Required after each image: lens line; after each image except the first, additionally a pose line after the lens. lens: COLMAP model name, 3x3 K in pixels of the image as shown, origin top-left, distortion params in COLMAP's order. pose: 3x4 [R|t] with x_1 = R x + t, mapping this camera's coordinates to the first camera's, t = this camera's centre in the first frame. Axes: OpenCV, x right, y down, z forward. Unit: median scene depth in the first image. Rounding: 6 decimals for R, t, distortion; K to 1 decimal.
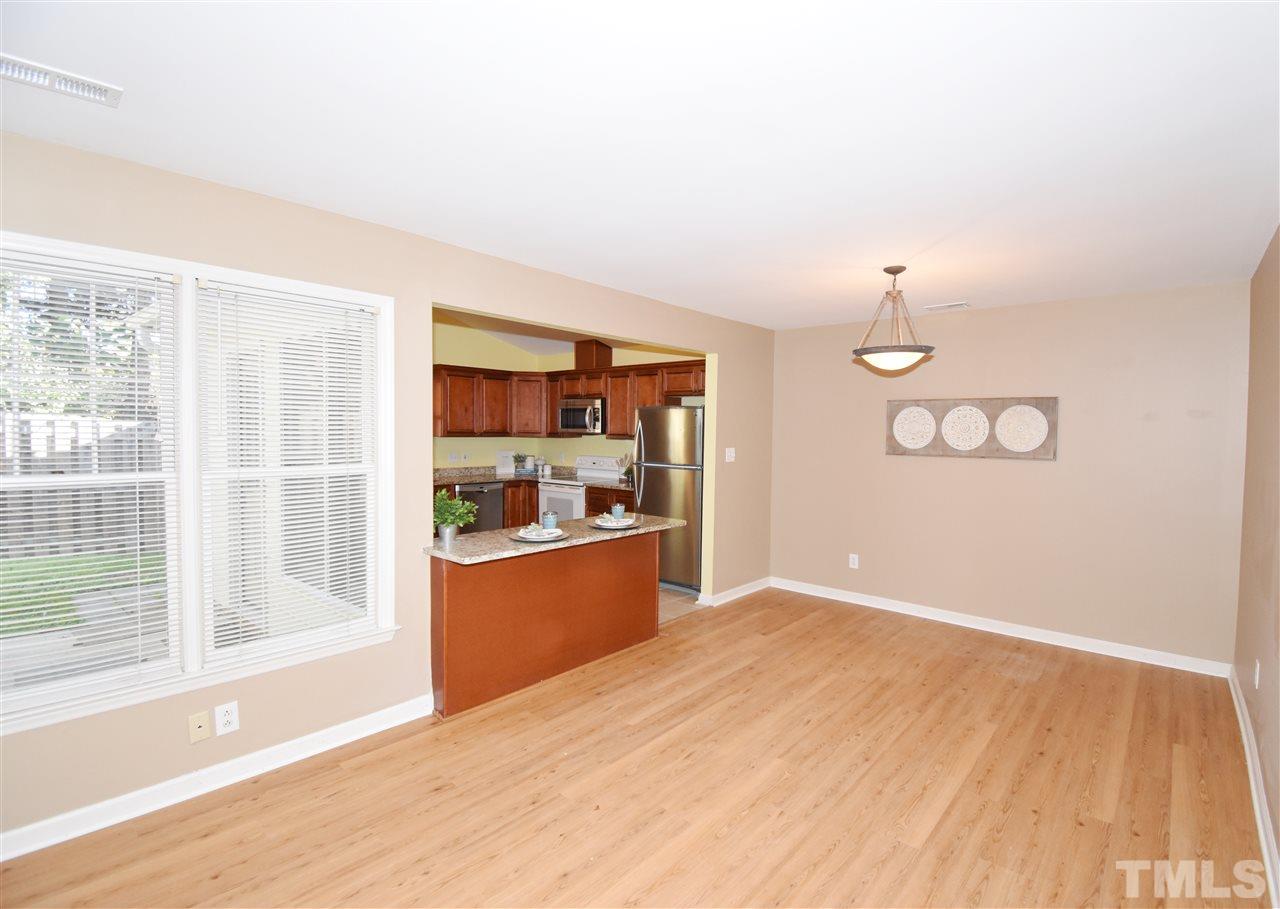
lens RADIAL K [[600.1, 0, 686.7], [0, 600.1, 449.3], [0, 0, 1]] dist [0.001122, -0.000062]
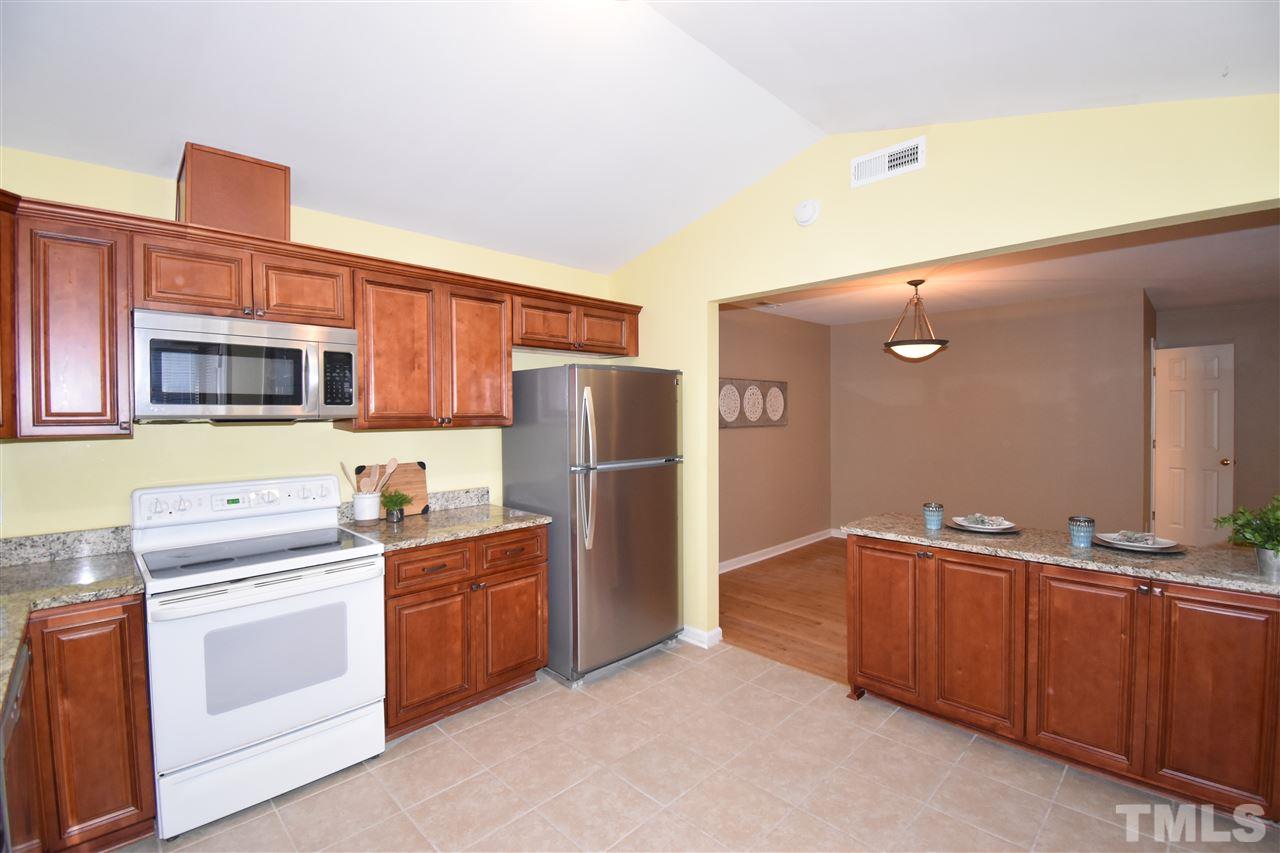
lens RADIAL K [[568.4, 0, 642.9], [0, 568.4, 423.0], [0, 0, 1]] dist [0.023622, -0.030360]
pose [[0.095161, -0.030544, 0.994993, -0.495448], [0.041233, 0.998792, 0.026717, -0.024175], [-0.994608, 0.038484, 0.096306, 0.755826]]
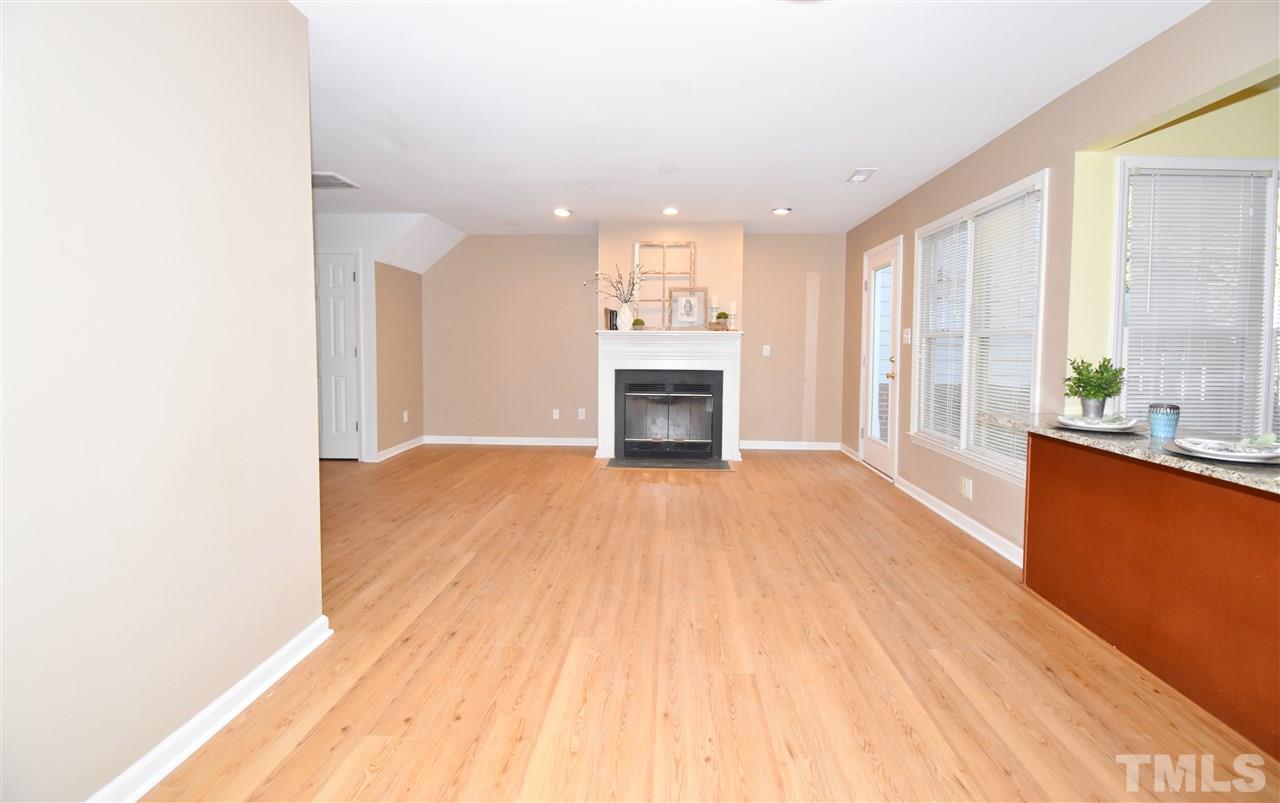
lens RADIAL K [[568.3, 0, 647.5], [0, 568.3, 373.6], [0, 0, 1]] dist [0.015943, -0.023802]
pose [[-0.804701, 0.009694, -0.593602, 0.289985], [-0.036701, 0.997142, 0.066036, 0.028071], [0.592545, 0.074925, -0.802045, 0.607870]]
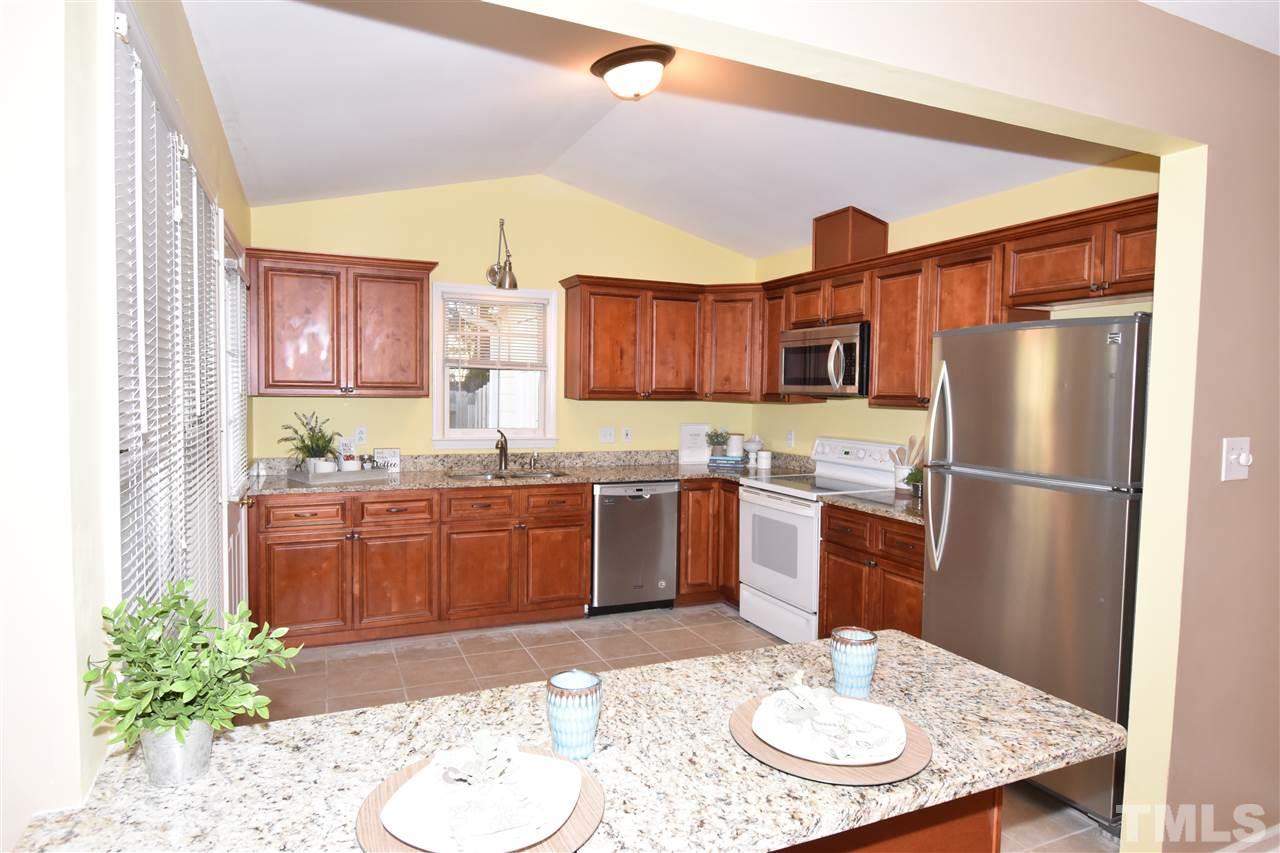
lens RADIAL K [[733.7, 0, 646.5], [0, 733.7, 425.2], [0, 0, 1]] dist [0.025948, -0.037557]
pose [[0.895449, 0.021567, -0.444641, -0.029590], [-0.016158, 0.999742, 0.015952, -0.008252], [0.444871, -0.007100, 0.895567, 0.377108]]
